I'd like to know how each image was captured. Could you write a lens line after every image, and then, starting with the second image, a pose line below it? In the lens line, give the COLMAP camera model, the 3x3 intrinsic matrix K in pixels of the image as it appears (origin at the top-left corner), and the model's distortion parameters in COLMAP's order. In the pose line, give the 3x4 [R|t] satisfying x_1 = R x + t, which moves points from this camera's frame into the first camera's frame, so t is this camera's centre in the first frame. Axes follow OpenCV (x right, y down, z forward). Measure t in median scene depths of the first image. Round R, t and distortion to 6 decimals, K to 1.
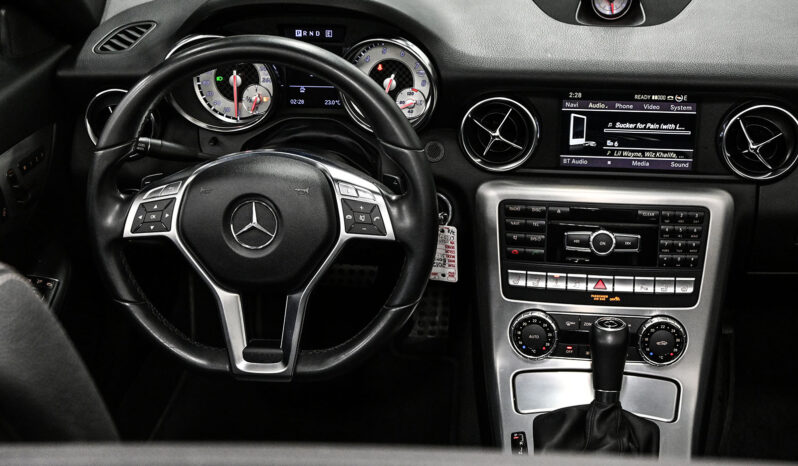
lens RADIAL K [[1296.1, 0, 401.1], [0, 1296.1, 231.1], [0, 0, 1]] dist [0.035307, 0.000000]
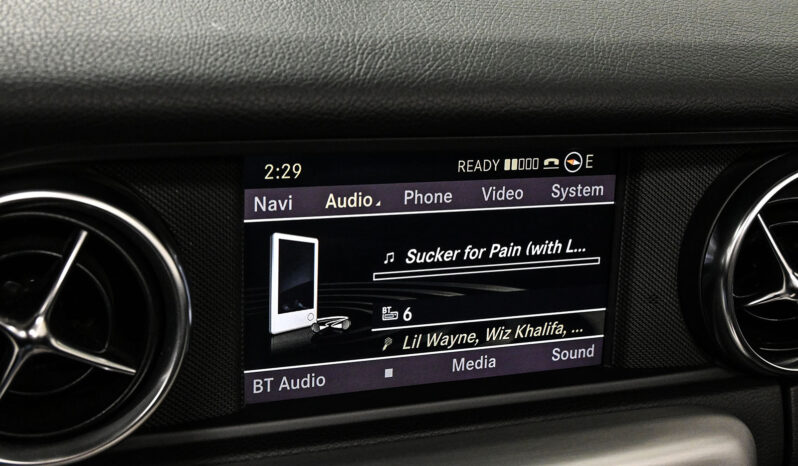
lens RADIAL K [[1125.4, 0, 403.8], [0, 1125.4, 239.9], [0, 0, 1]] dist [-0.008606, 0.000000]
pose [[0.875521, -0.082264, 0.476126, 0.032171], [0.125224, 0.990363, -0.059155, -0.069588], [-0.466672, 0.111414, 0.877385, 0.755609]]
